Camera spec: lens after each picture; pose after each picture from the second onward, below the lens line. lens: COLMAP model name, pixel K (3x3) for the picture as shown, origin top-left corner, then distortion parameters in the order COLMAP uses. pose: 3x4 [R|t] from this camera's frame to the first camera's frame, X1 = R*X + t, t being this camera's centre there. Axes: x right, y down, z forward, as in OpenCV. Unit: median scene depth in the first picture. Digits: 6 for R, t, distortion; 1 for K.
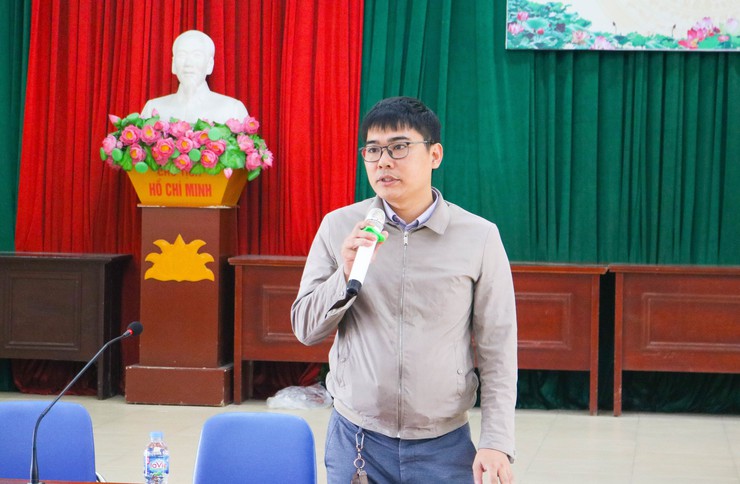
lens RADIAL K [[1212.3, 0, 370.0], [0, 1212.3, 242.0], [0, 0, 1]] dist [-0.020651, -0.030635]
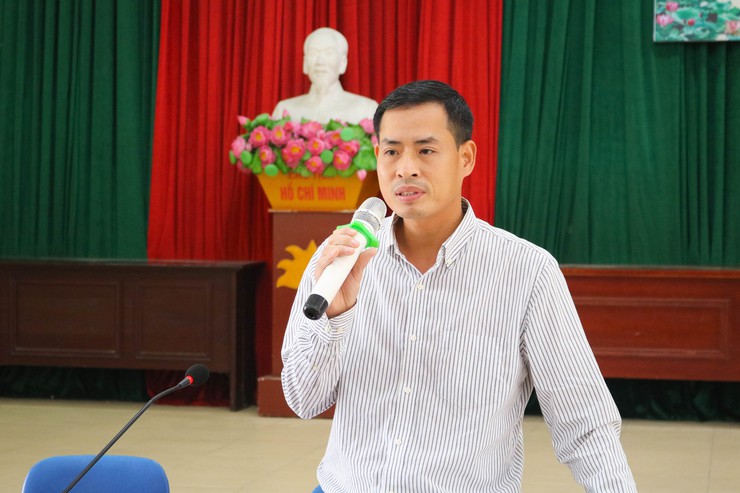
lens RADIAL K [[1061.9, 0, 370.0], [0, 1061.9, 246.5], [0, 0, 1]] dist [0.032205, 0.079146]
pose [[0.992405, -0.008660, -0.122707, -0.008524], [0.008618, 0.999962, -0.000871, -0.000093], [0.122710, -0.000194, 0.992443, 0.165321]]
